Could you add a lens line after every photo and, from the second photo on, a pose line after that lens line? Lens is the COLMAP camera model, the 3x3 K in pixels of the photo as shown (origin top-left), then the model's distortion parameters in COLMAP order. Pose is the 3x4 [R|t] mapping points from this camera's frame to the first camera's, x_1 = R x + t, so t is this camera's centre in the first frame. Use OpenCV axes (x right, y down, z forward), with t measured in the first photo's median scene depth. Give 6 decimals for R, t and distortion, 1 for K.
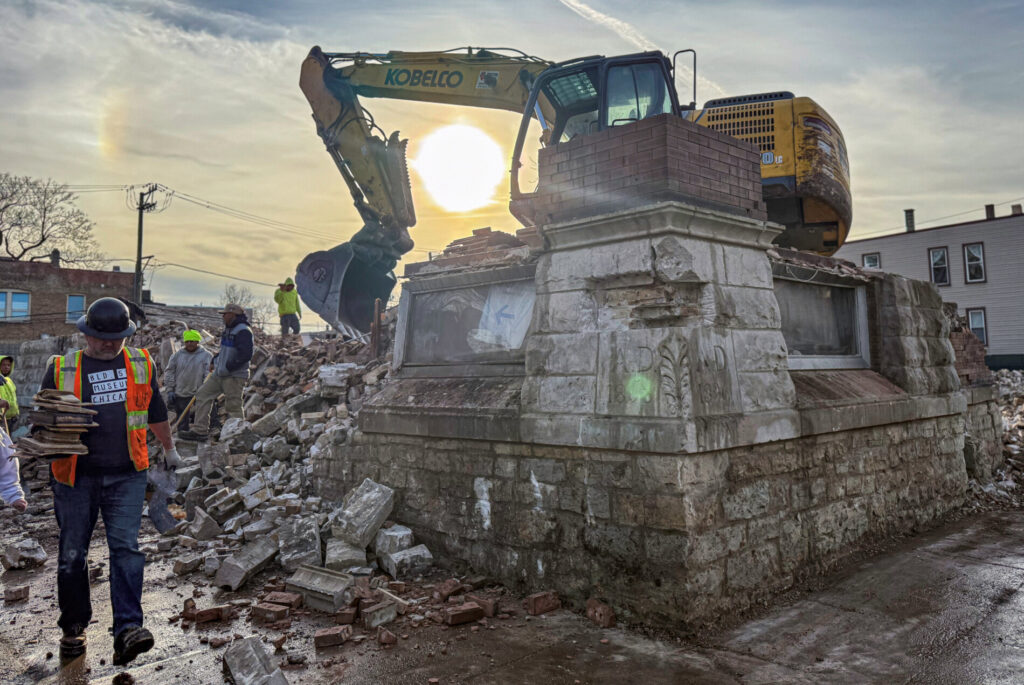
lens RADIAL K [[789.8, 0, 557.5], [0, 789.8, 265.4], [0, 0, 1]] dist [-0.001386, -0.002246]
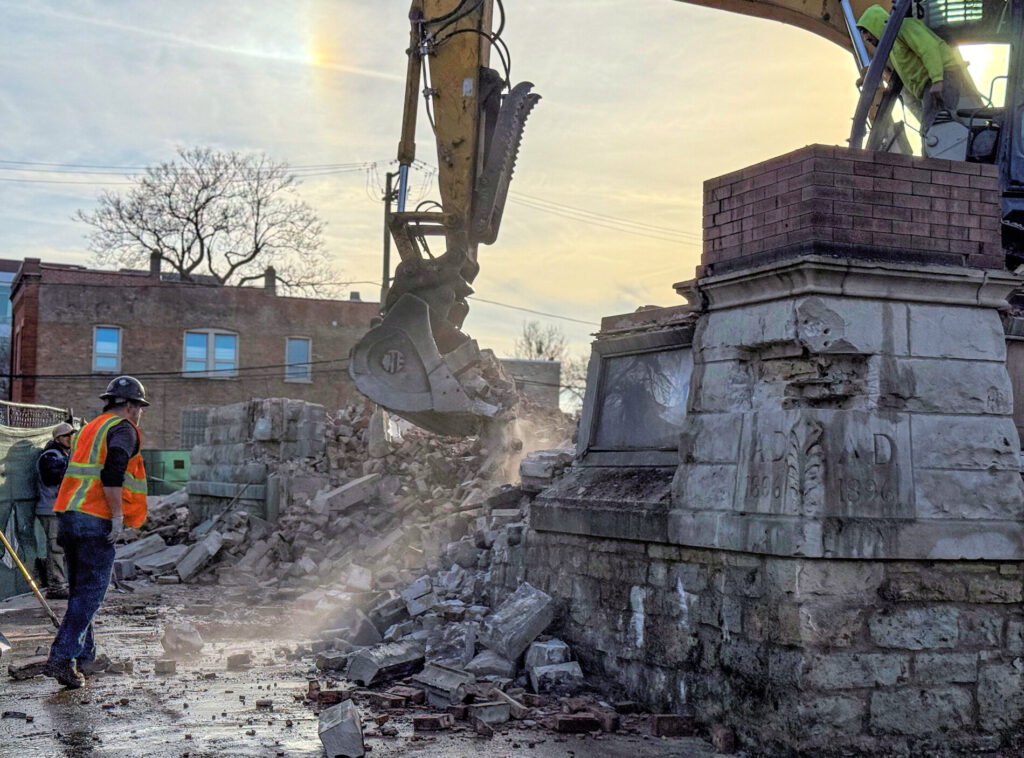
lens RADIAL K [[1478.0, 0, 512.0], [0, 1478.0, 379.0], [0, 0, 1]] dist [0.036917, 0.049341]
pose [[0.916532, 0.017506, -0.399579, 0.422712], [0.008320, 0.997991, 0.062806, -0.046495], [0.399875, -0.060889, 0.914545, -0.475803]]
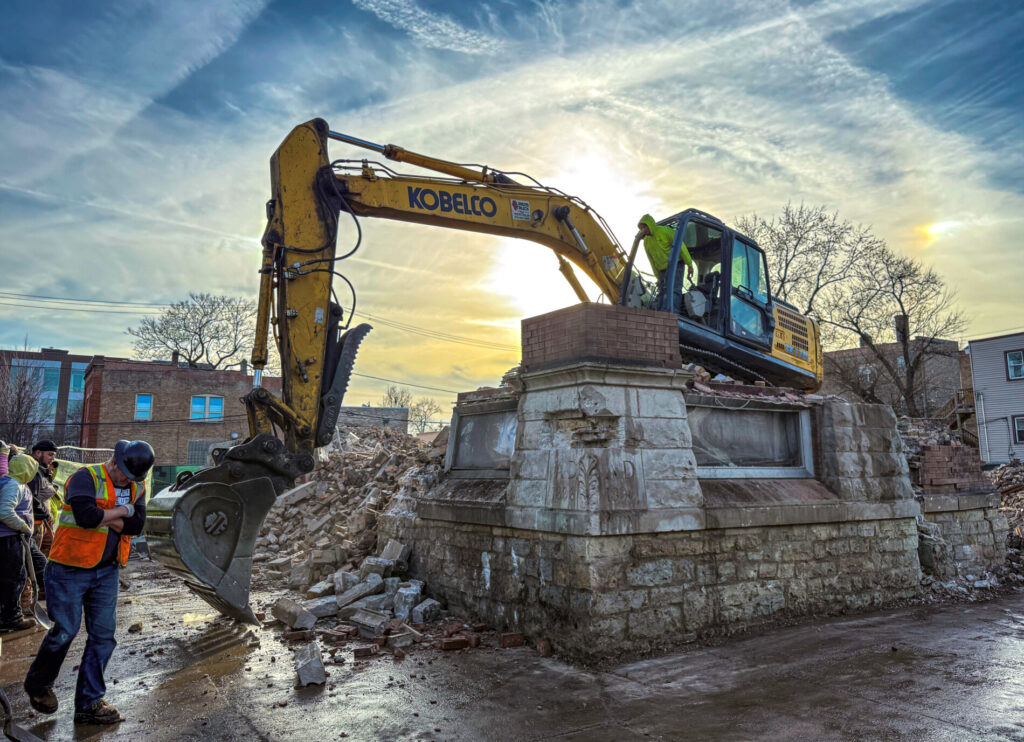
lens RADIAL K [[757.2, 0, 539.6], [0, 757.2, 322.4], [0, 0, 1]] dist [0.148730, -0.257810]
pose [[0.979043, -0.026351, -0.201942, 0.307669], [0.015427, 0.998341, -0.055478, -0.069708], [0.203068, 0.051200, 0.977825, -0.371139]]
